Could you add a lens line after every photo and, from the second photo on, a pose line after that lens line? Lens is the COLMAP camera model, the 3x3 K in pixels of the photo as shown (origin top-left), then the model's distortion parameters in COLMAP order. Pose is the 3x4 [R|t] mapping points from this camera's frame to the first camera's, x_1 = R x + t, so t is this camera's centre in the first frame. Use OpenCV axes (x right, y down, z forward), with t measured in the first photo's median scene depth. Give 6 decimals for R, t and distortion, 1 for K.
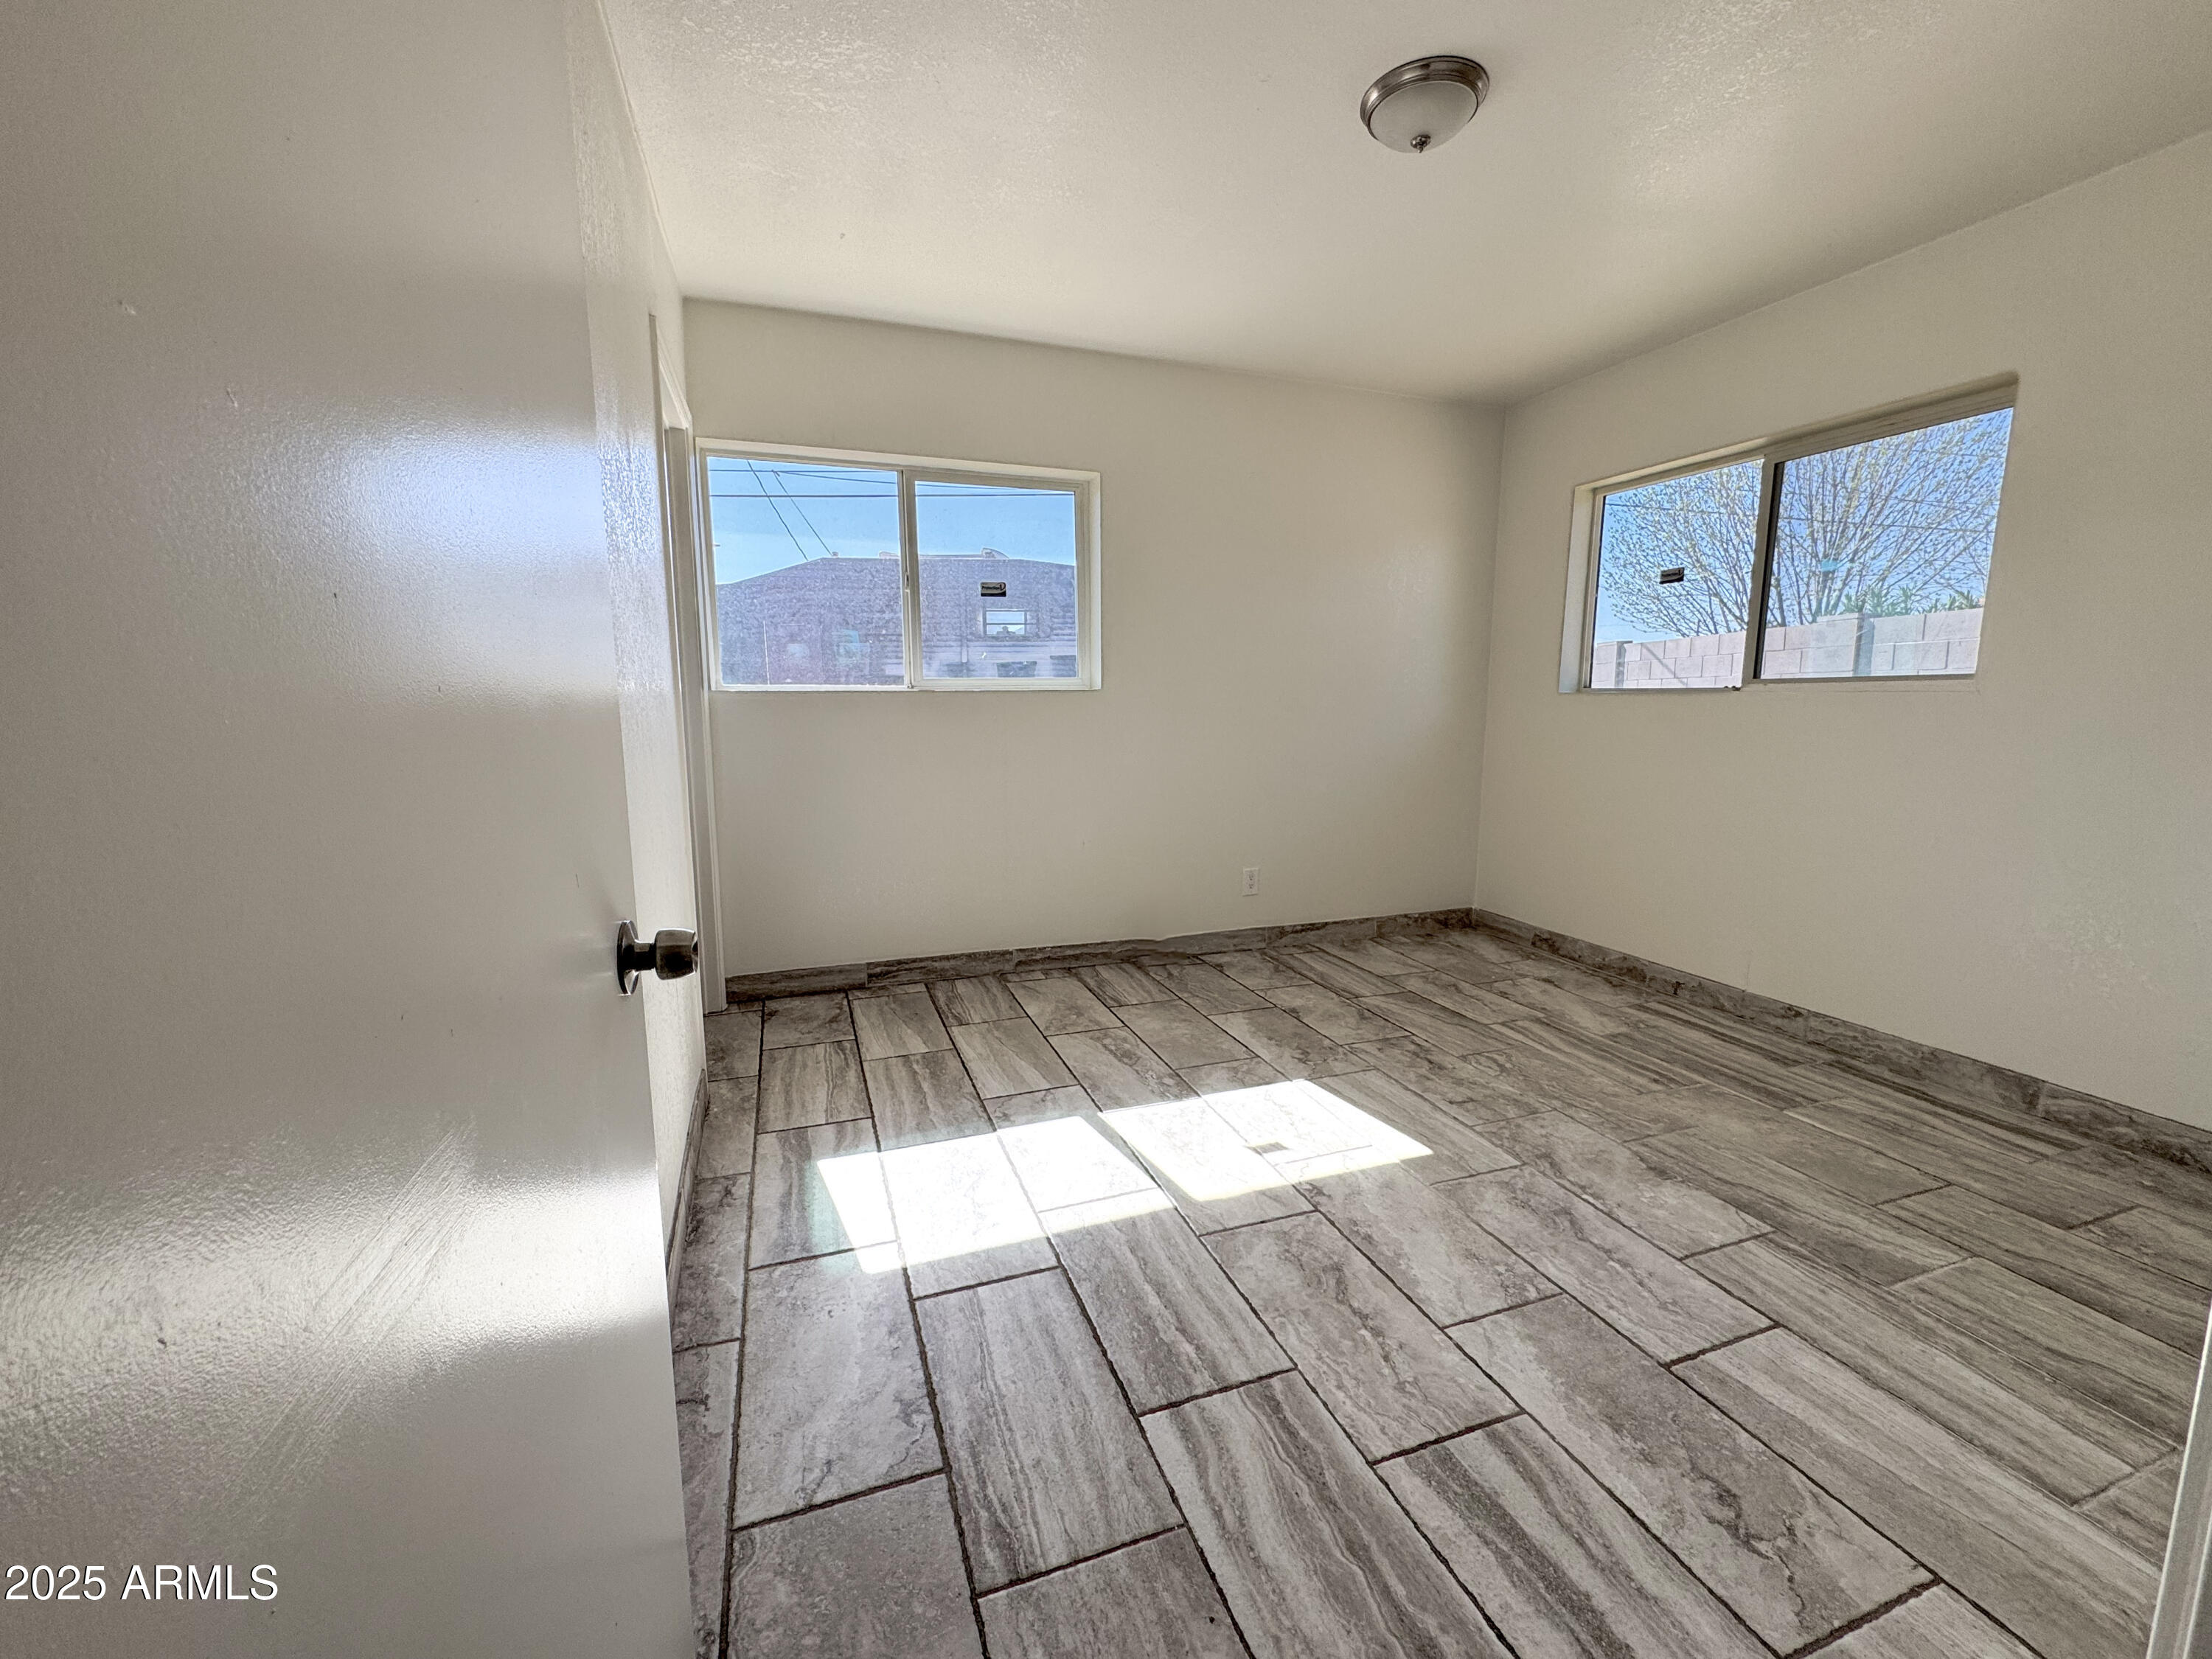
lens RADIAL K [[881.1, 0, 1101.6], [0, 881.1, 828.6], [0, 0, 1]] dist [-0.001215, 0.000491]
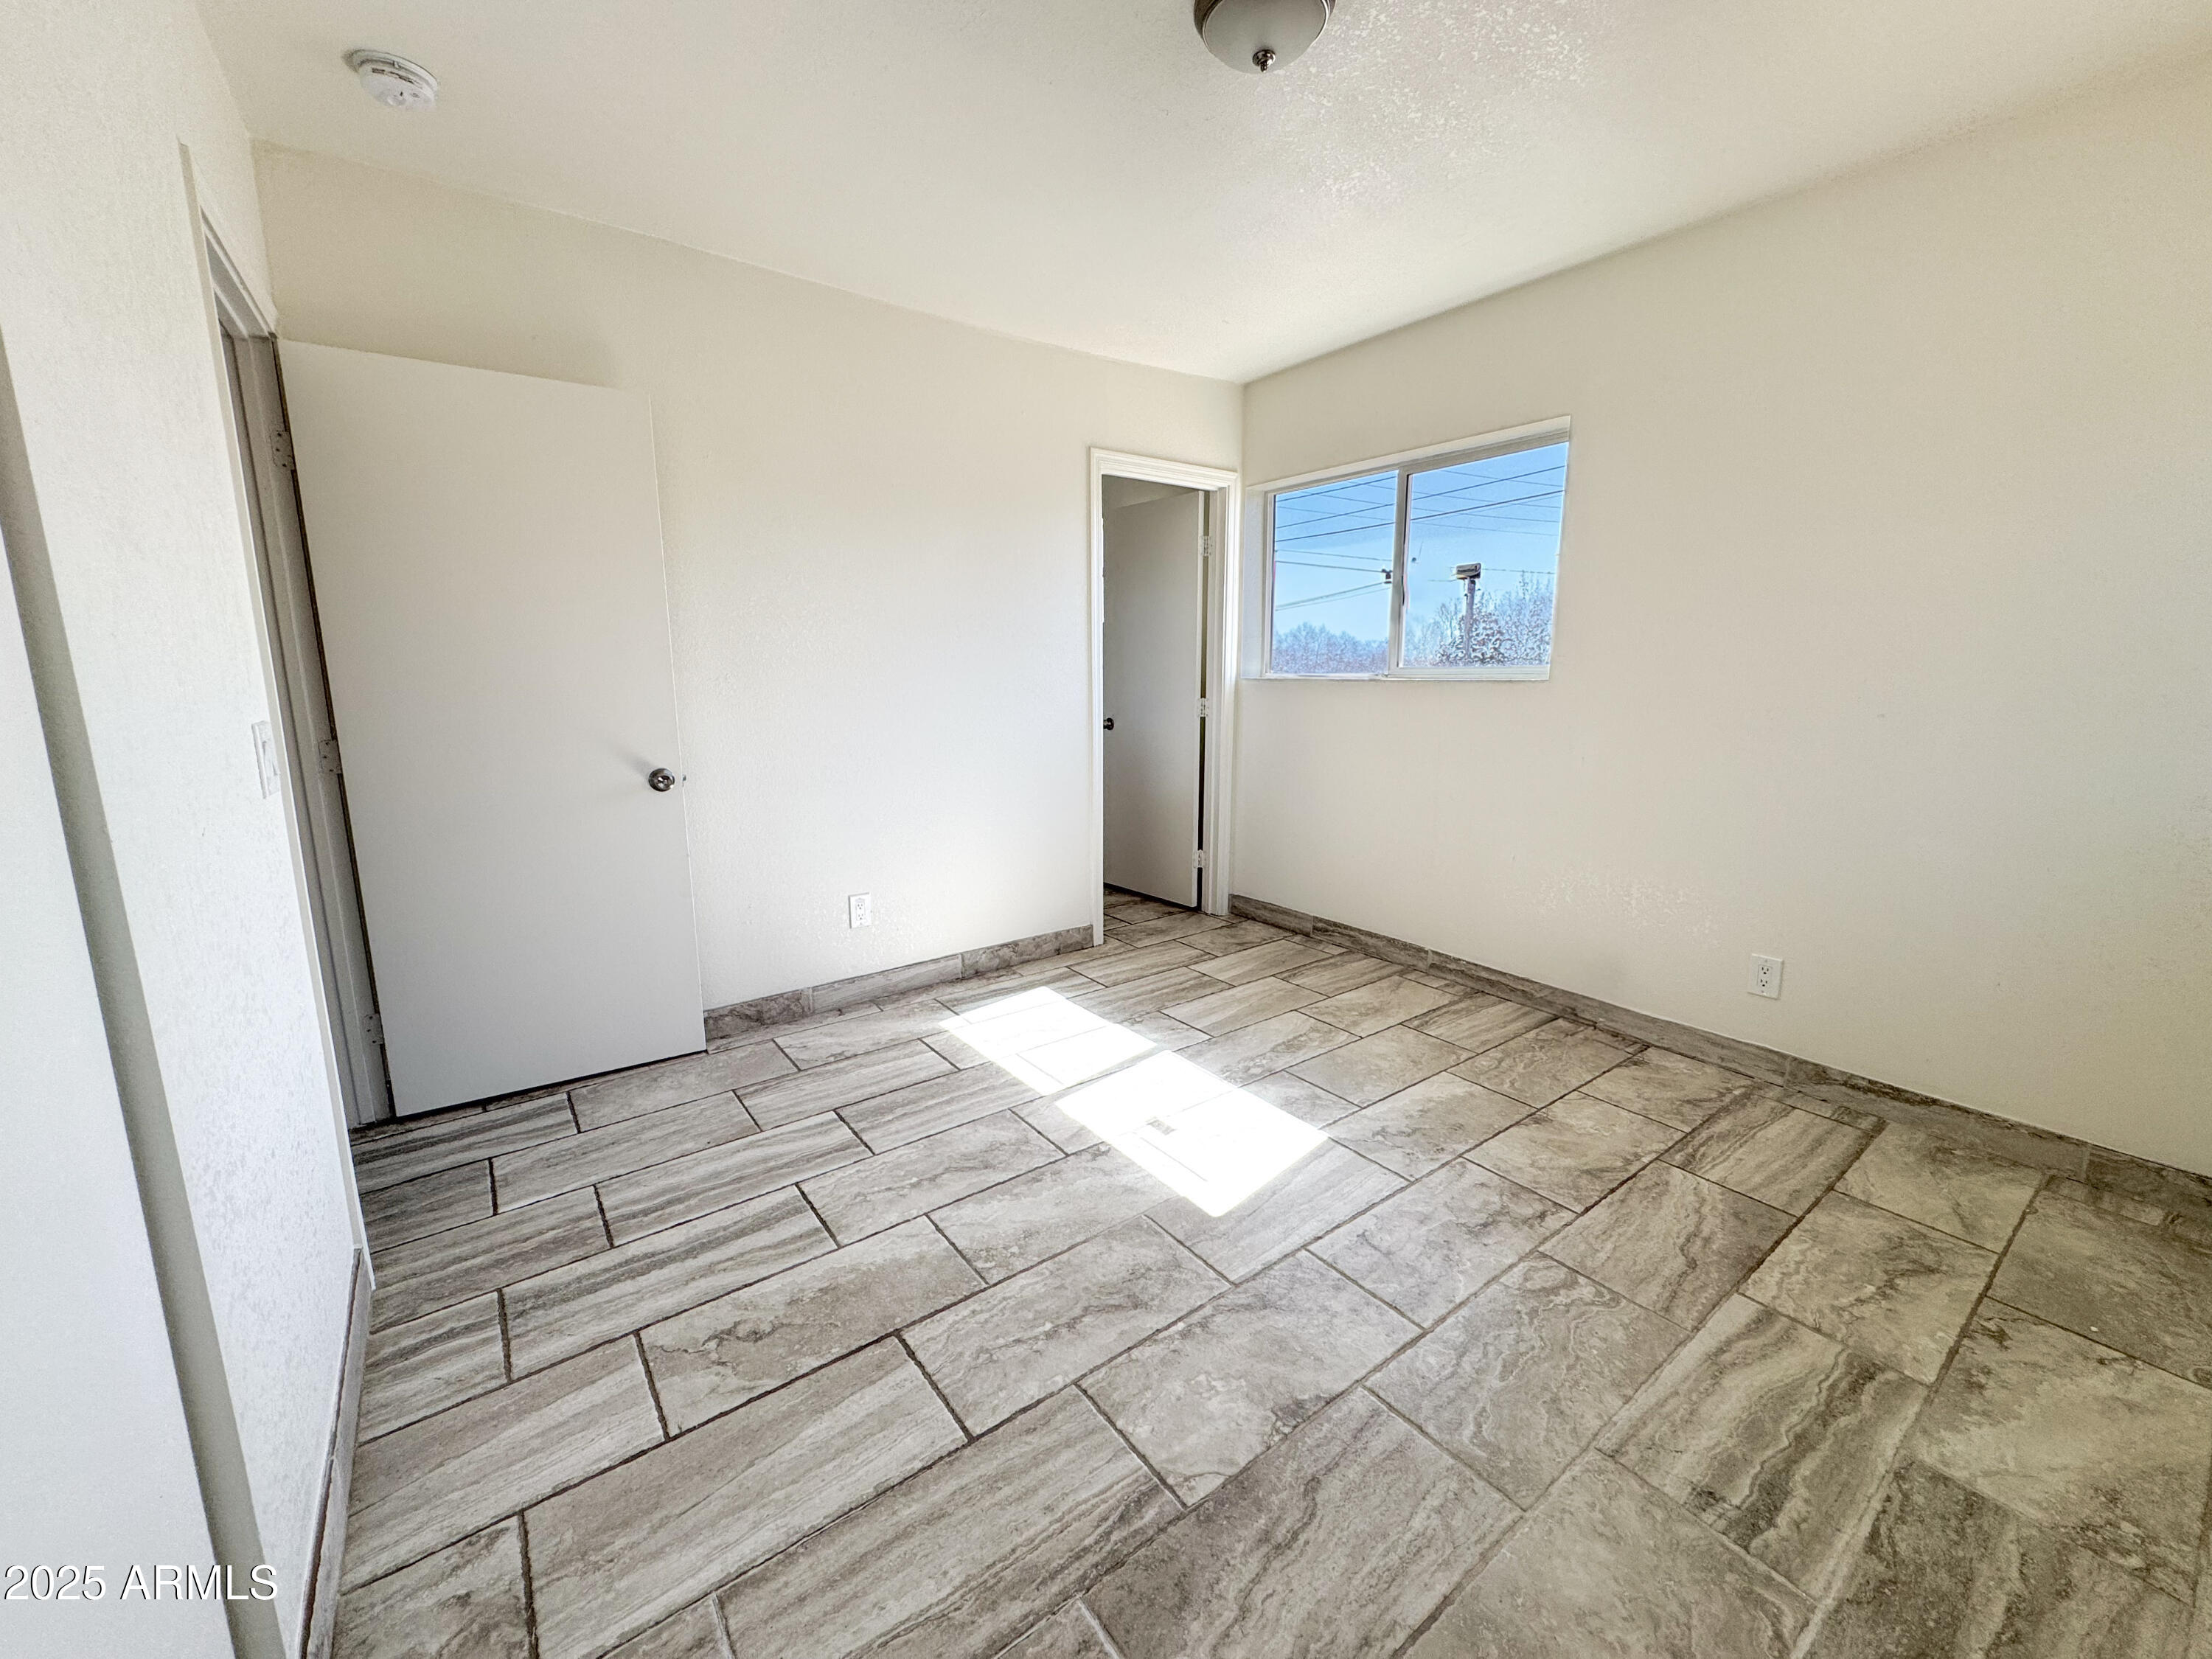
lens RADIAL K [[881.1, 0, 1101.6], [0, 881.1, 828.6], [0, 0, 1]] dist [-0.001215, 0.000491]
pose [[0.291248, 0.173664, -0.940753, 0.905510], [-0.135272, 0.980980, 0.139211, -0.103523], [0.947035, 0.086713, 0.309201, 0.472686]]
